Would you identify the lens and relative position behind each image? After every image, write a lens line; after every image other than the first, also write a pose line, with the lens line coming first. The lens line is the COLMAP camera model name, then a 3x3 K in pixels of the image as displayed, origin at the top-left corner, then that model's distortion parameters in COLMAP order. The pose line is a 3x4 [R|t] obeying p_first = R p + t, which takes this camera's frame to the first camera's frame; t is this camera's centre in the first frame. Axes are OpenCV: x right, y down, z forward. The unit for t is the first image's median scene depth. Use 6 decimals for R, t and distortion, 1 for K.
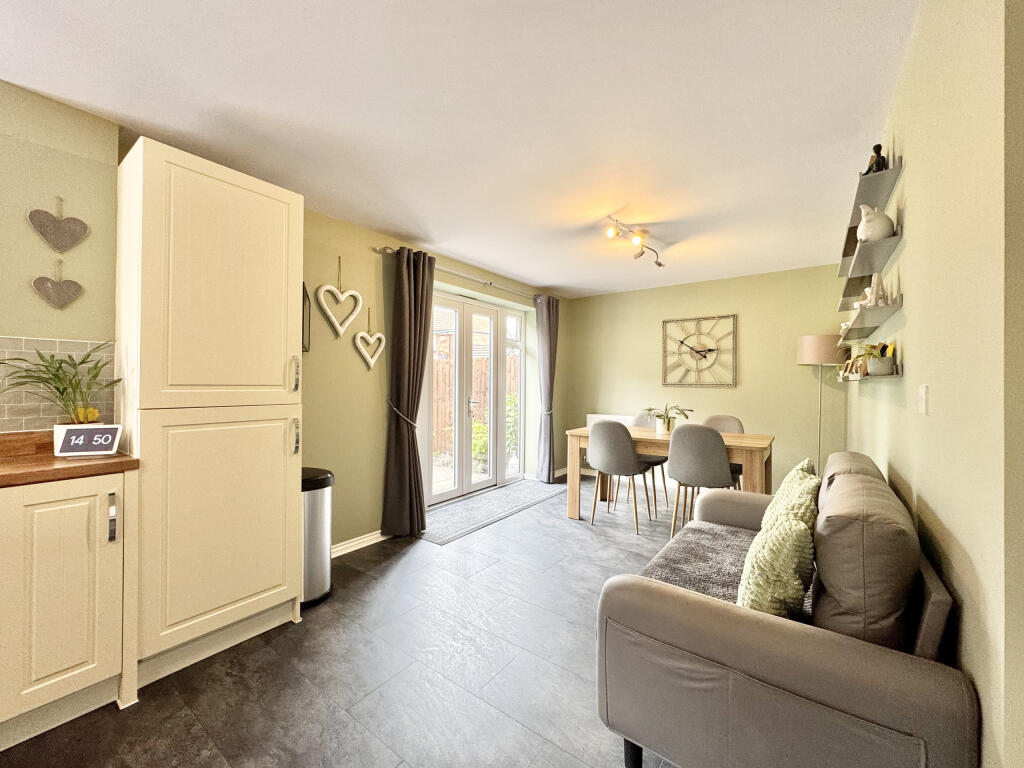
lens RADIAL K [[406.6, 0, 511.6], [0, 406.6, 378.4], [0, 0, 1]] dist [-0.000518, 0.000299]
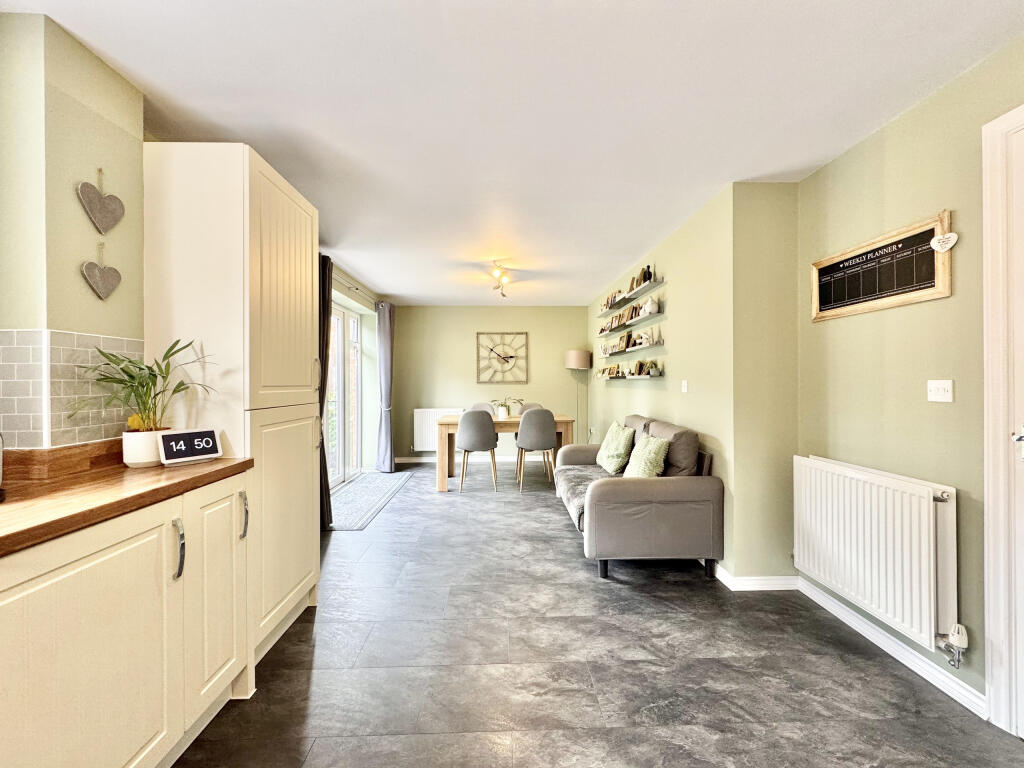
lens RADIAL K [[406.6, 0, 511.6], [0, 406.6, 378.4], [0, 0, 1]] dist [-0.000518, 0.000299]
pose [[0.785476, -0.004790, 0.618874, -0.370906], [0.002945, 0.999988, 0.004002, -0.002346], [-0.618885, -0.001321, 0.785480, -0.080038]]
